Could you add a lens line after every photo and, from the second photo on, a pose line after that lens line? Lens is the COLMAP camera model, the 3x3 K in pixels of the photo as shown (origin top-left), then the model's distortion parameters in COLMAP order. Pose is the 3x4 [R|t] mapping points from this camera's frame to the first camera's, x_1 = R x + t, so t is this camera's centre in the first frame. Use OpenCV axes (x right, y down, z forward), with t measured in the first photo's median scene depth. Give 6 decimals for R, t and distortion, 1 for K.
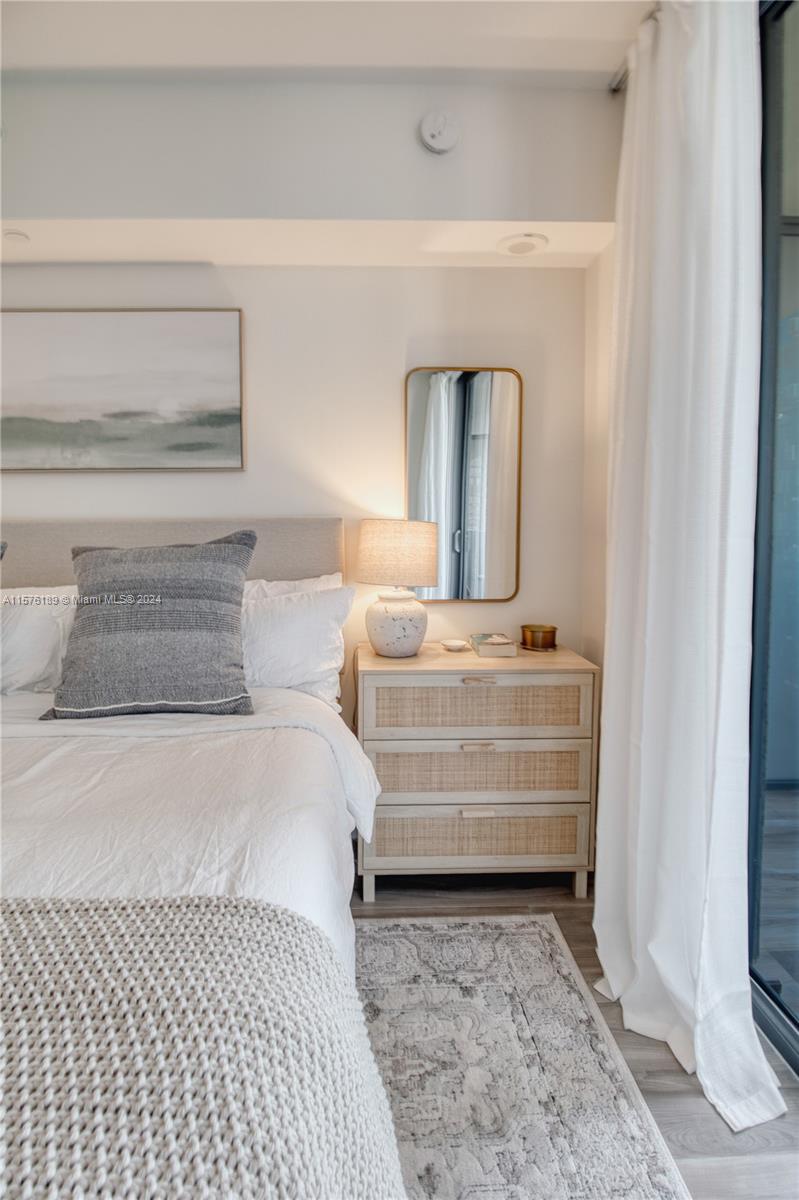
lens RADIAL K [[581.1, 0, 377.8], [0, 581.1, 551.1], [0, 0, 1]] dist [-0.000451, -0.013728]
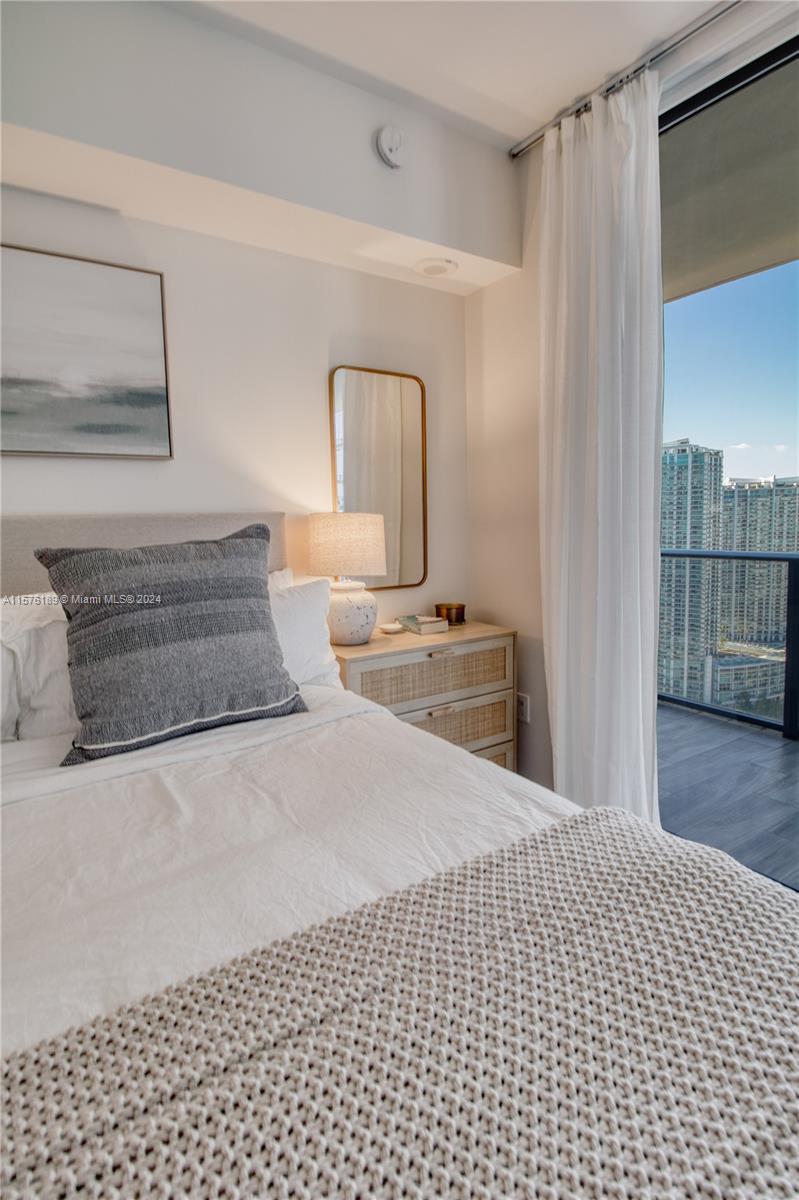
lens RADIAL K [[592.1, 0, 392.5], [0, 592.1, 571.0], [0, 0, 1]] dist [-0.013200, 0.000090]
pose [[0.849067, -0.061457, 0.524698, -0.493185], [0.046448, 0.998048, 0.041738, 0.009648], [-0.526239, -0.011068, 0.850265, 0.067874]]
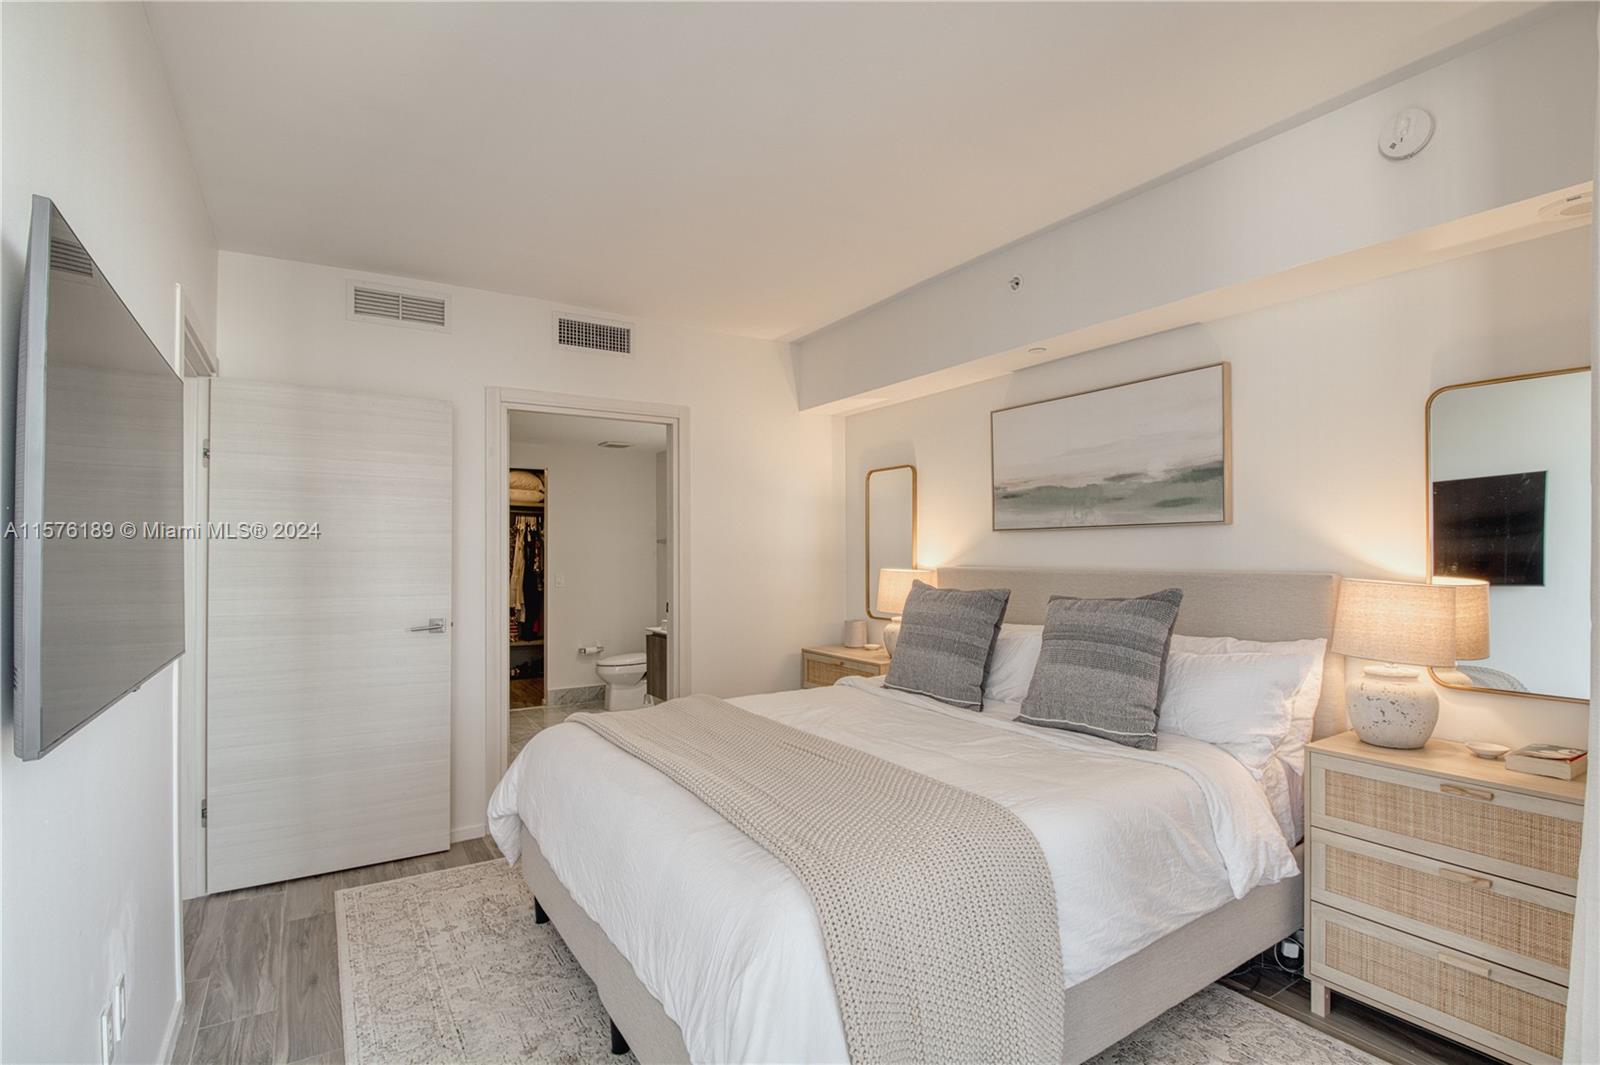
lens RADIAL K [[788.0, 0, 804.6], [0, 788.0, 537.3], [0, 0, 1]] dist [-0.000335, -0.000838]
pose [[0.512333, -0.013606, -0.858679, 0.623969], [-0.042083, 0.998276, -0.040927, -0.037835], [0.857755, 0.057104, 0.510877, -0.322134]]
